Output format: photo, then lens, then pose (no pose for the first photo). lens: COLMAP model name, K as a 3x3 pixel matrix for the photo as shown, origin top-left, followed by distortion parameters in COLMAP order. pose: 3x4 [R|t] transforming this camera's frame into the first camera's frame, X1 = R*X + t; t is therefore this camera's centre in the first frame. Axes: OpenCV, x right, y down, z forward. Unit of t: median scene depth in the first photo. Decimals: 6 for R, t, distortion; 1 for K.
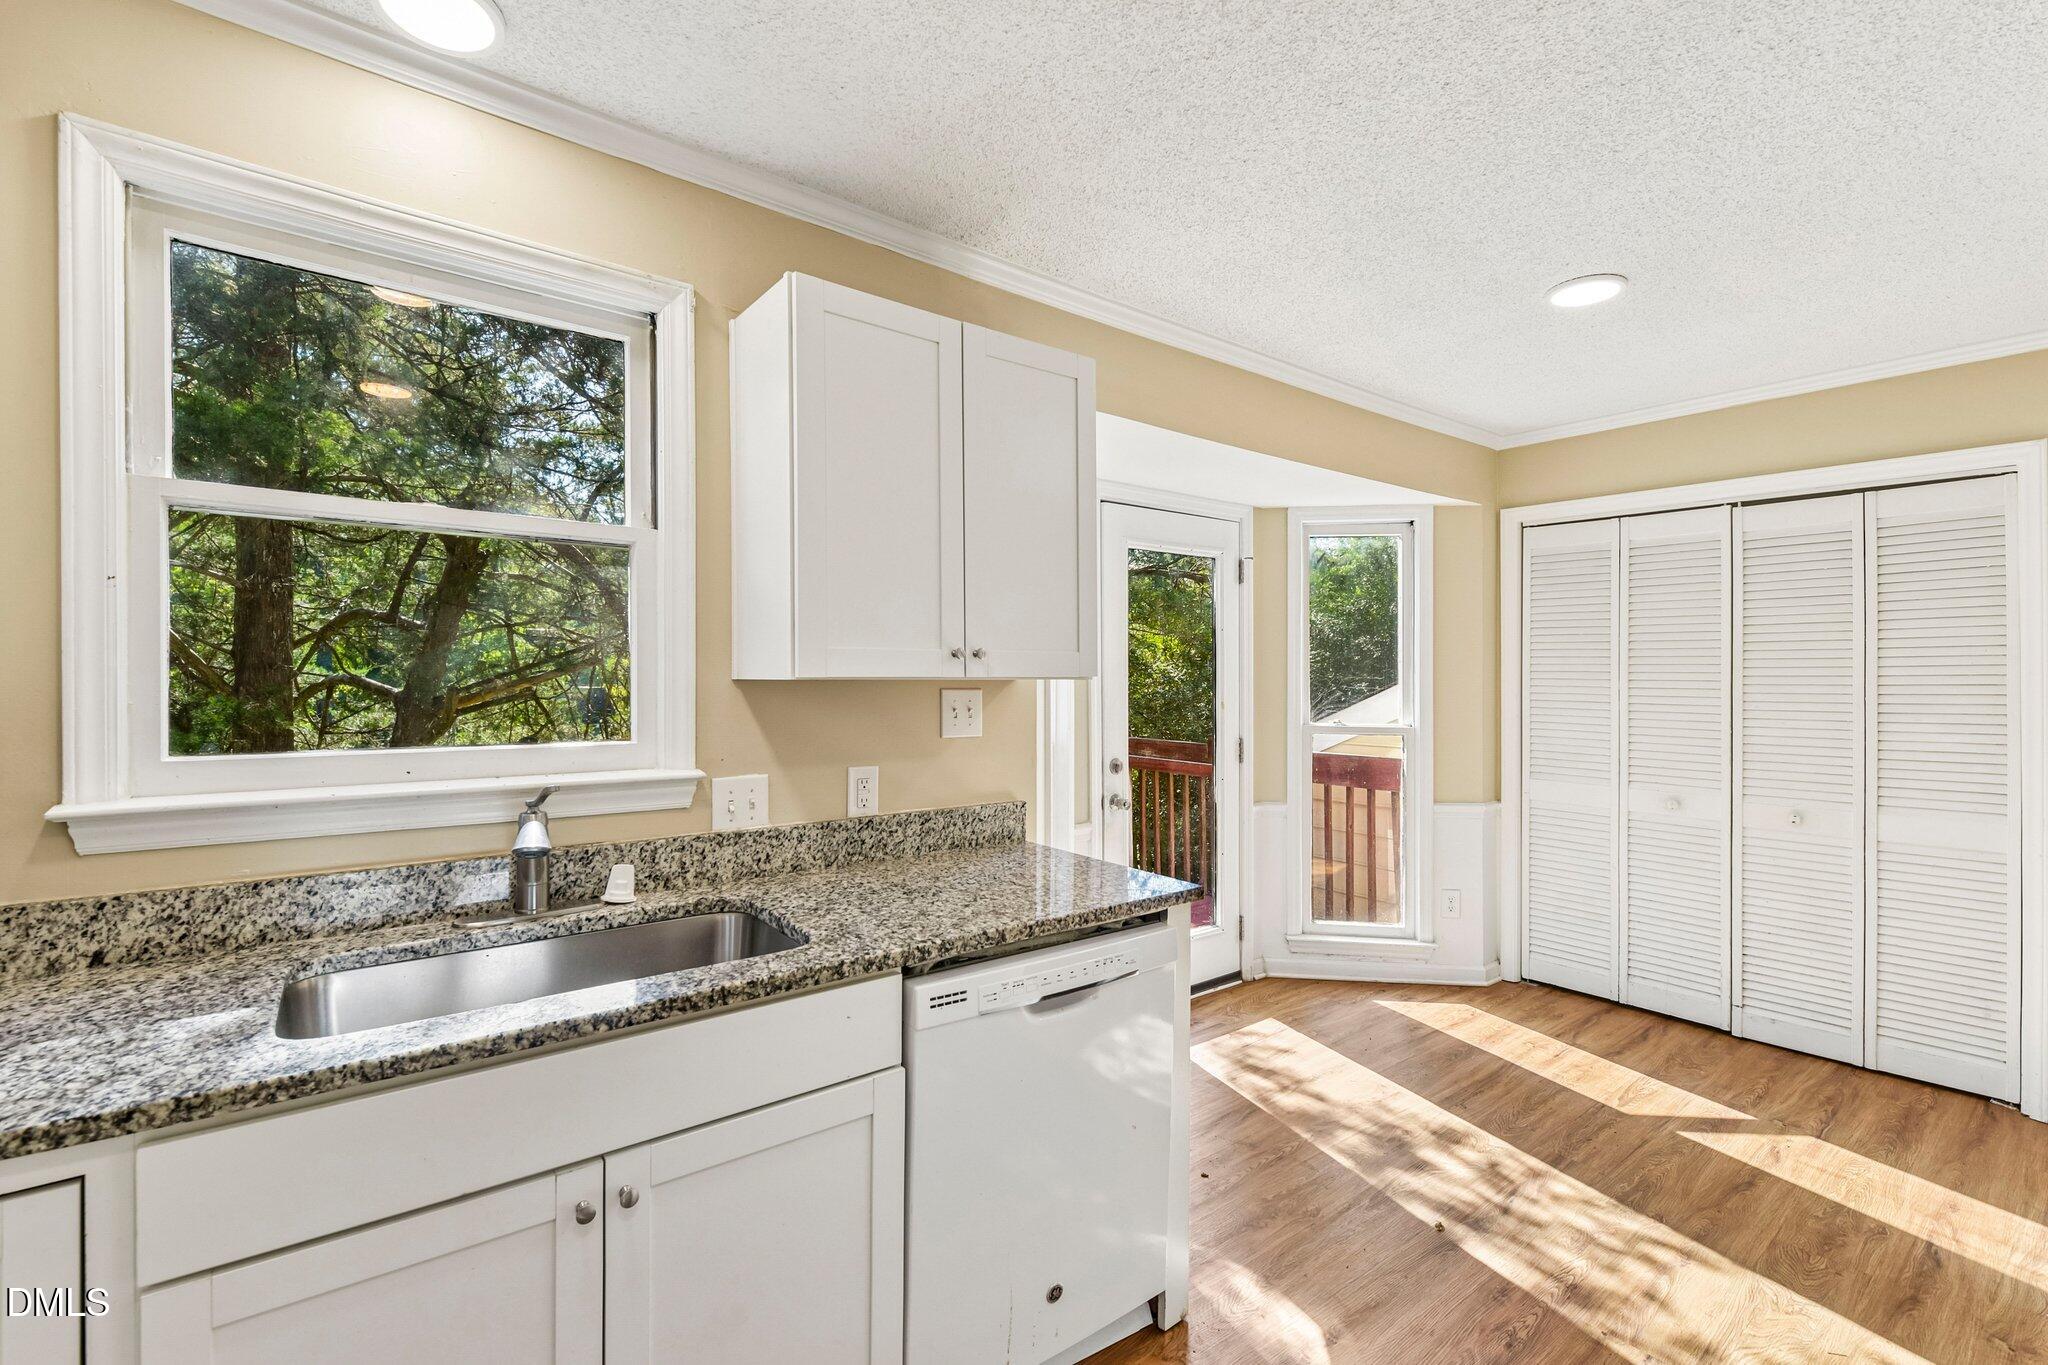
lens RADIAL K [[876.8, 0, 1022.2], [0, 876.8, 679.2], [0, 0, 1]] dist [0.054583, -0.036091]
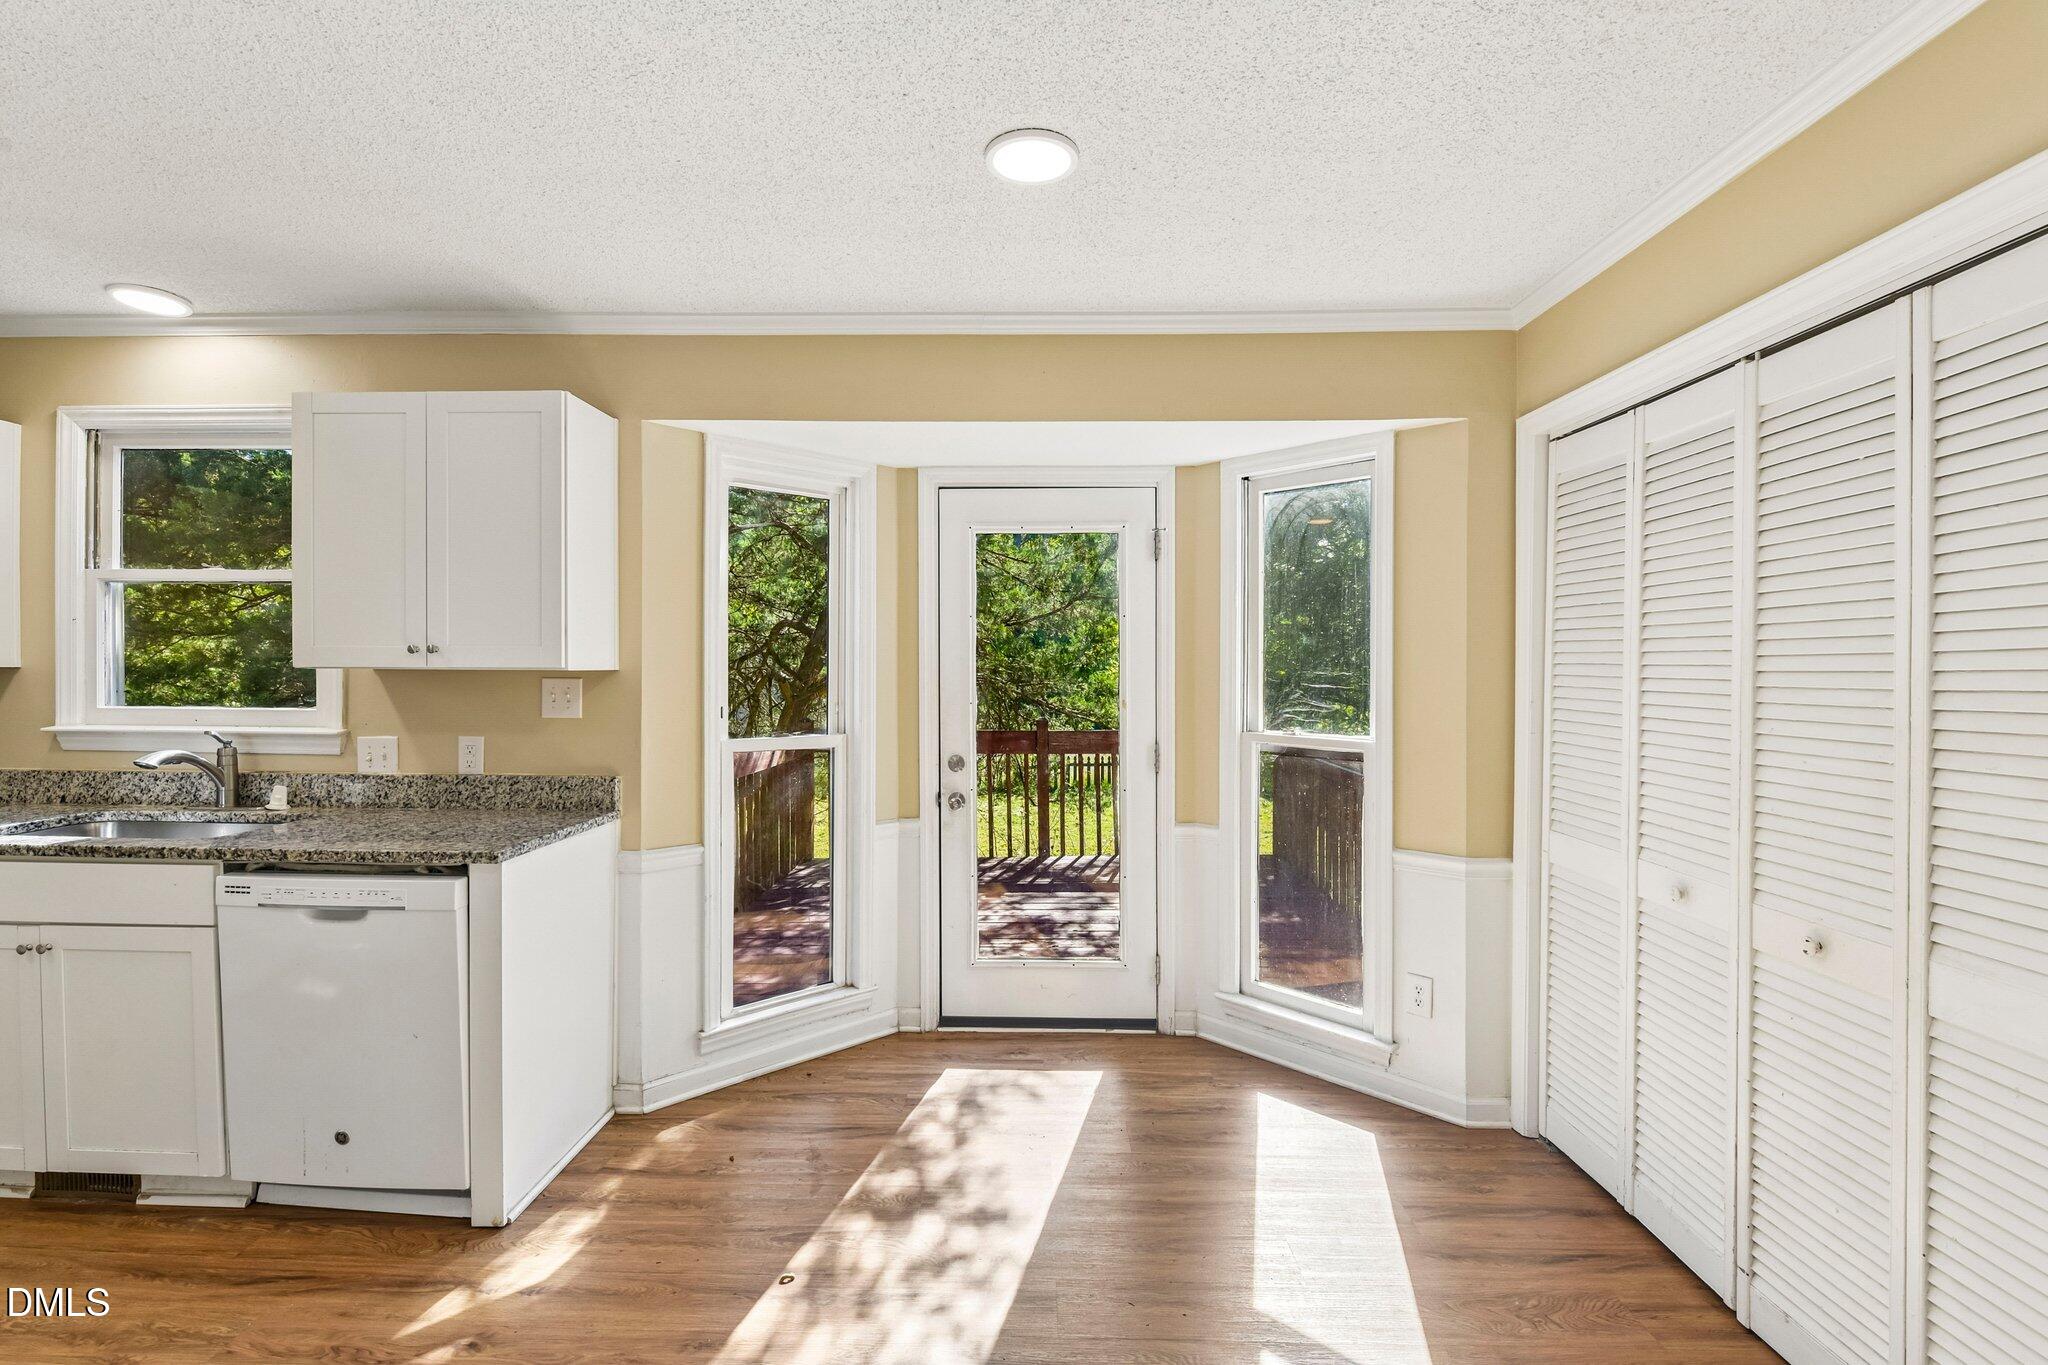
lens RADIAL K [[936.3, 0, 1024.0], [0, 936.3, 682.5], [0, 0, 1]] dist [0.062321, -0.035121]
pose [[0.772912, 0.011887, -0.634402, 1.215936], [-0.005892, 0.999916, 0.011557, -0.002144], [0.634486, -0.005194, 0.772917, 0.381531]]
